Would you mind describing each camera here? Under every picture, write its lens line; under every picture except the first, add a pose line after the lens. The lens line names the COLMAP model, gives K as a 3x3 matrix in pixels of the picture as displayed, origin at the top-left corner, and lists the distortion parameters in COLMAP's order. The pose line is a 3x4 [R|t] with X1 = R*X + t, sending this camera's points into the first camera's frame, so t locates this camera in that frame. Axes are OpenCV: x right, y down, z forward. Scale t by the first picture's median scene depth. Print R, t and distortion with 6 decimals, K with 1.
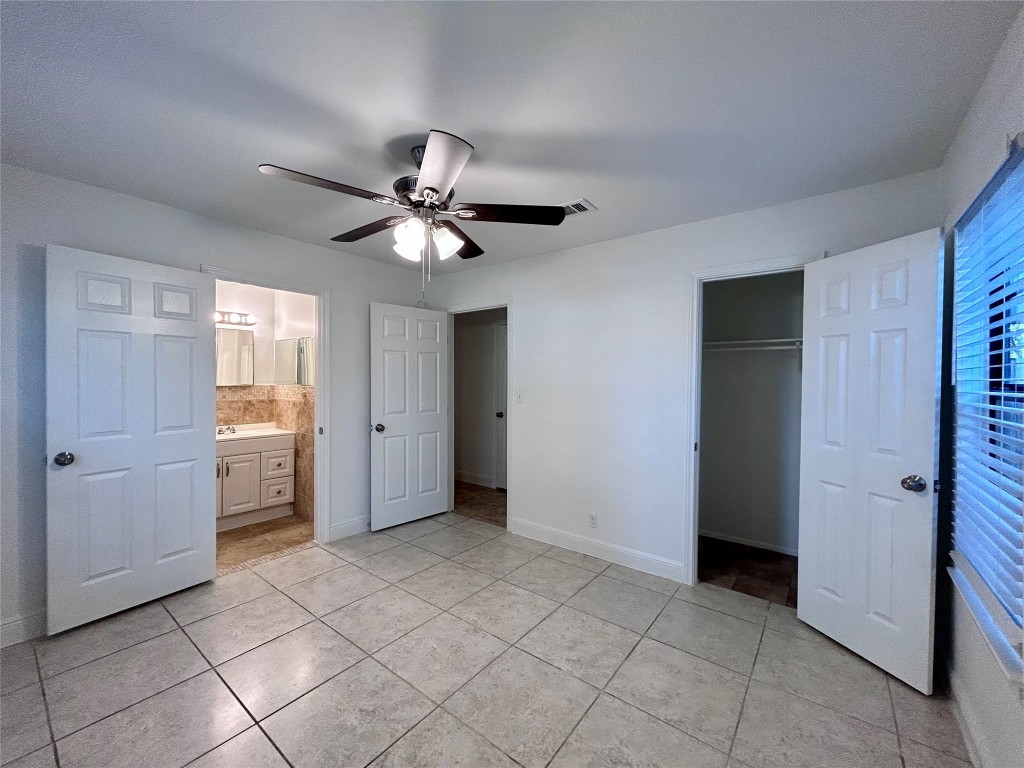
lens RADIAL K [[412.0, 0, 512.9], [0, 412.0, 382.2], [0, 0, 1]] dist [-0.000791, 0.000984]
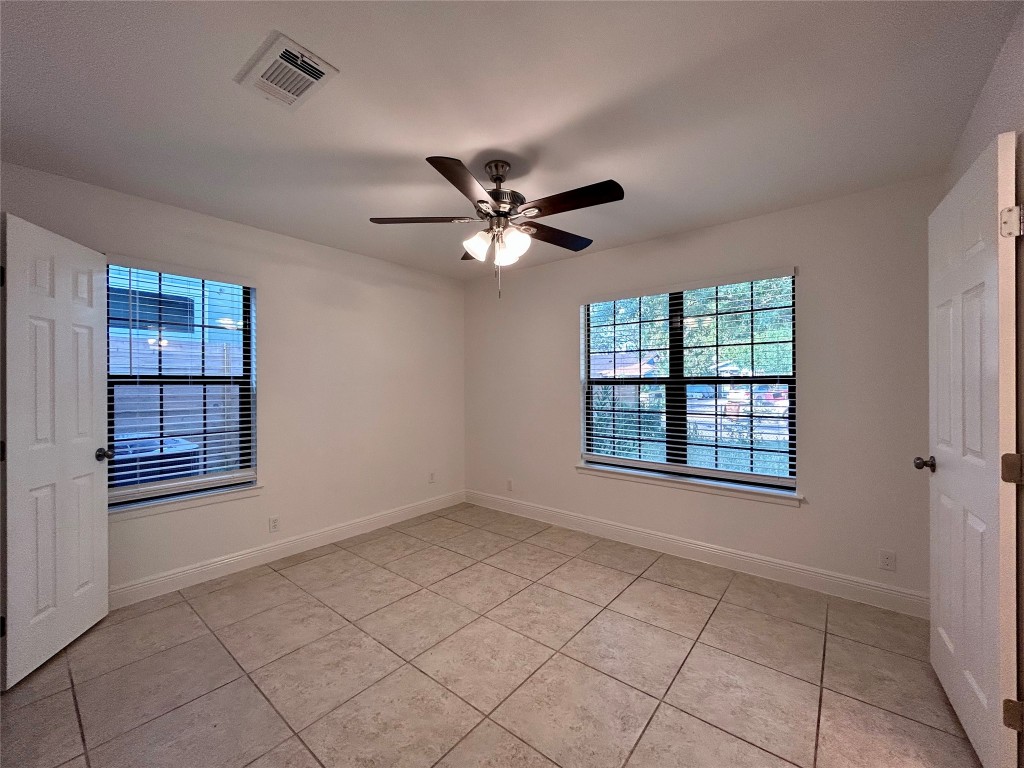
lens RADIAL K [[412.0, 0, 517.0], [0, 412.0, 385.4], [0, 0, 1]] dist [-0.000791, 0.000984]
pose [[-0.999845, -0.001164, 0.017595, -0.237932], [-0.000912, 0.999898, 0.014287, 0.014372], [-0.017610, 0.014269, -0.999743, 1.757126]]
